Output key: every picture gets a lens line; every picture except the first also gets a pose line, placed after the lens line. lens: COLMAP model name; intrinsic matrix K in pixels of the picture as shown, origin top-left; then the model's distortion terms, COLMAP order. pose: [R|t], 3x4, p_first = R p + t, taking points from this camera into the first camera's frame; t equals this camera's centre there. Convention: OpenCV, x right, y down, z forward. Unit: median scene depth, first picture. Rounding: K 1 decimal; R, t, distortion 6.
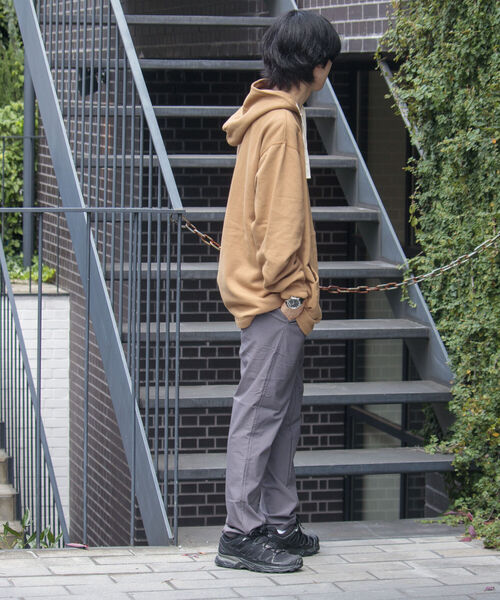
lens RADIAL K [[2696.8, 0, 250.0], [0, 2696.8, 300.0], [0, 0, 1]] dist [-0.368823, -1.042926]
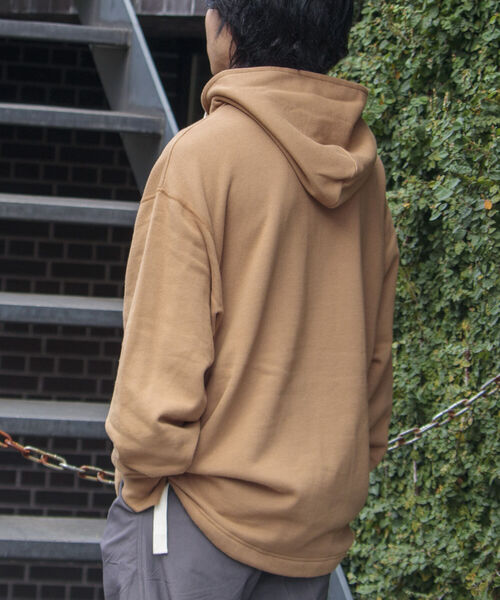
lens RADIAL K [[2696.8, 0, 250.0], [0, 2696.8, 300.0], [0, 0, 1]] dist [-0.368823, -1.042926]
pose [[0.994508, 0.059800, 0.085888, 0.005205], [-0.059420, 0.998209, -0.006984, -0.033726], [-0.086152, 0.001843, 0.996280, 0.484763]]
